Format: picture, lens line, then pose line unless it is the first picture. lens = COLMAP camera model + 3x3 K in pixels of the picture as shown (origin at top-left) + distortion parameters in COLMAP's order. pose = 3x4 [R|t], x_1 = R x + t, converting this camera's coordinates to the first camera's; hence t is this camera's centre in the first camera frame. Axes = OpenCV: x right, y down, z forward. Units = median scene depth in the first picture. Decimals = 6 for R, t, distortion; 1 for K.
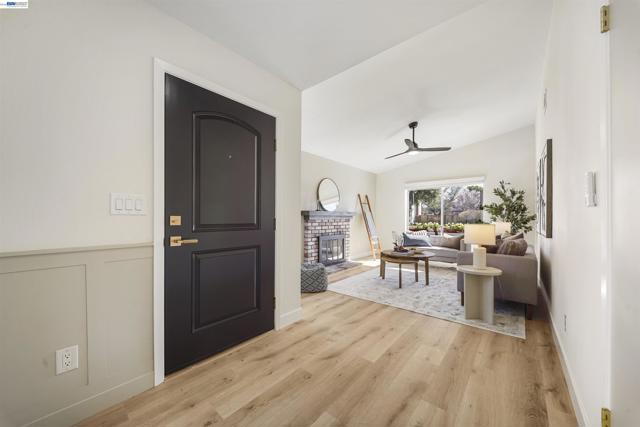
lens RADIAL K [[229.4, 0, 318.8], [0, 229.4, 215.9], [0, 0, 1]] dist [-0.007218, -0.000148]
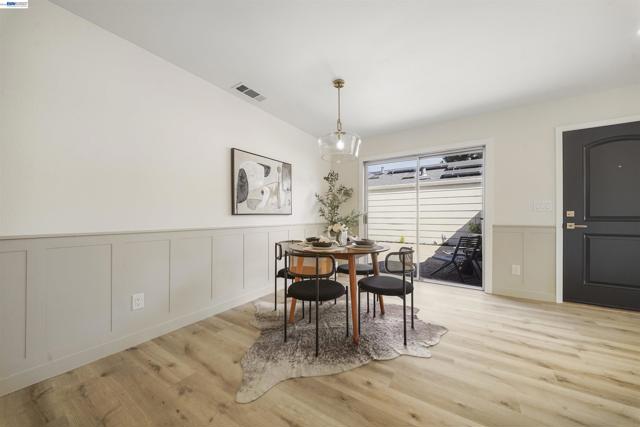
lens RADIAL K [[229.4, 0, 318.8], [0, 229.4, 215.9], [0, 0, 1]] dist [-0.007218, -0.000148]
pose [[0.158663, 0.005056, -0.987320, 0.261550], [0.008443, 0.999943, 0.006478, 0.002750], [0.987297, -0.009364, 0.158612, -0.392282]]
